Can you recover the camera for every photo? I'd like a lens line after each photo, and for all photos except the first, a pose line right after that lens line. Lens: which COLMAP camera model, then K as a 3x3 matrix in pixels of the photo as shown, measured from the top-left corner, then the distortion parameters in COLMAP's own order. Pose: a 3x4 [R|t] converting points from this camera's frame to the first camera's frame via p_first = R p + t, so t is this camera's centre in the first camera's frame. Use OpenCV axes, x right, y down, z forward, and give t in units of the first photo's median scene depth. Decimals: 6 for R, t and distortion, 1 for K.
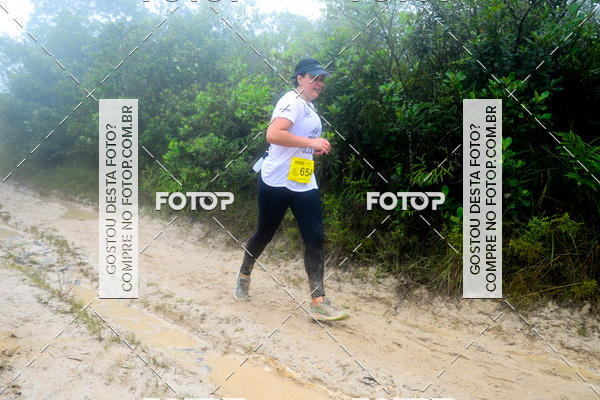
lens RADIAL K [[472.6, 0, 308.1], [0, 472.6, 209.9], [0, 0, 1]] dist [-0.115903, 0.128316]
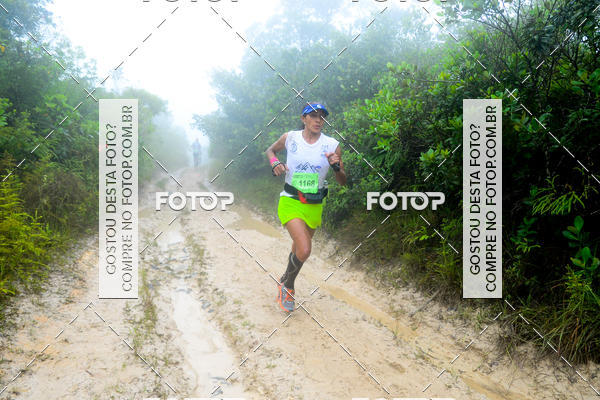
lens RADIAL K [[456.5, 0, 305.9], [0, 456.5, 211.6], [0, 0, 1]] dist [-0.123511, 0.117335]
pose [[0.904115, 0.036041, -0.425767, 0.167225], [-0.042995, 0.999053, -0.006730, -0.030360], [0.425121, 0.024391, 0.904808, 0.116554]]
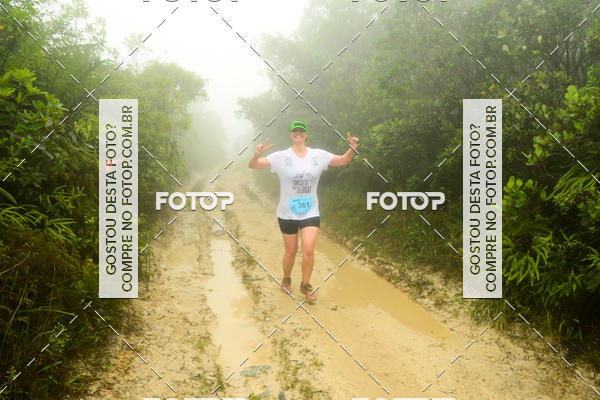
lens RADIAL K [[534.8, 0, 304.7], [0, 534.8, 209.1], [0, 0, 1]] dist [-0.076050, 0.132889]
pose [[0.859165, 0.030766, -0.510772, -0.277280], [-0.035256, 0.999378, 0.000893, -0.159662], [0.510482, 0.017241, 0.859716, 0.510439]]
